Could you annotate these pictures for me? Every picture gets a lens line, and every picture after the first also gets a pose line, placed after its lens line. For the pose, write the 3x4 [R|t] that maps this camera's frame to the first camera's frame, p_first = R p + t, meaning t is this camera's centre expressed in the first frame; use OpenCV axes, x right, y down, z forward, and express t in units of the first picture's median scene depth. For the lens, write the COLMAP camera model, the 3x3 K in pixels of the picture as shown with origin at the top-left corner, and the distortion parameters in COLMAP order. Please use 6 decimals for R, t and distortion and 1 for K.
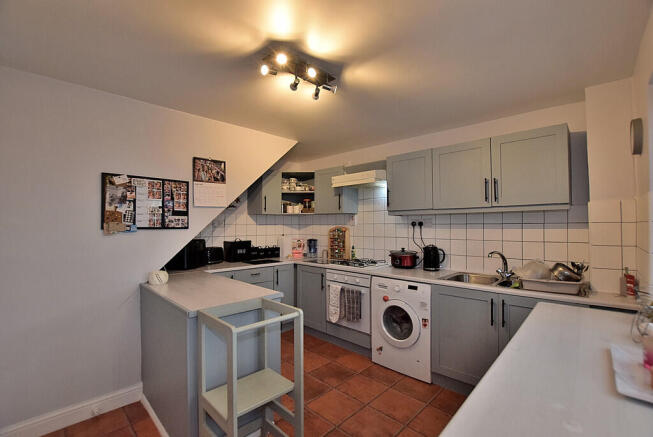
lens RADIAL K [[297.6, 0, 324.3], [0, 297.6, 222.0], [0, 0, 1]] dist [-0.002153, -0.000085]
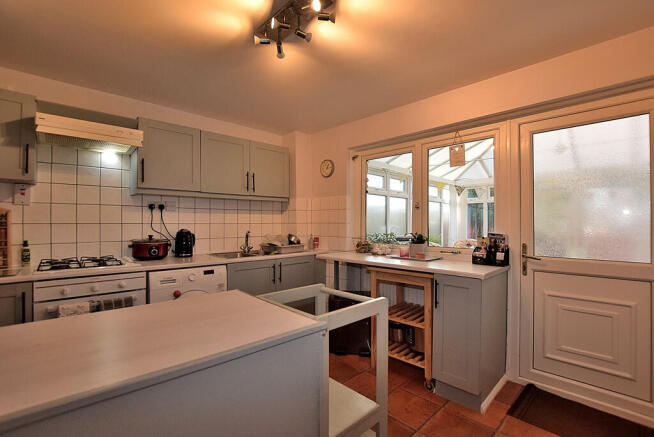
lens RADIAL K [[298.0, 0, 324.8], [0, 298.0, 222.0], [0, 0, 1]] dist [-0.002153, -0.000085]
pose [[0.035211, 0.000897, 0.999380, -0.553759], [-0.013813, 0.999905, -0.000411, 0.046263], [-0.999284, -0.013790, 0.035220, 0.509950]]
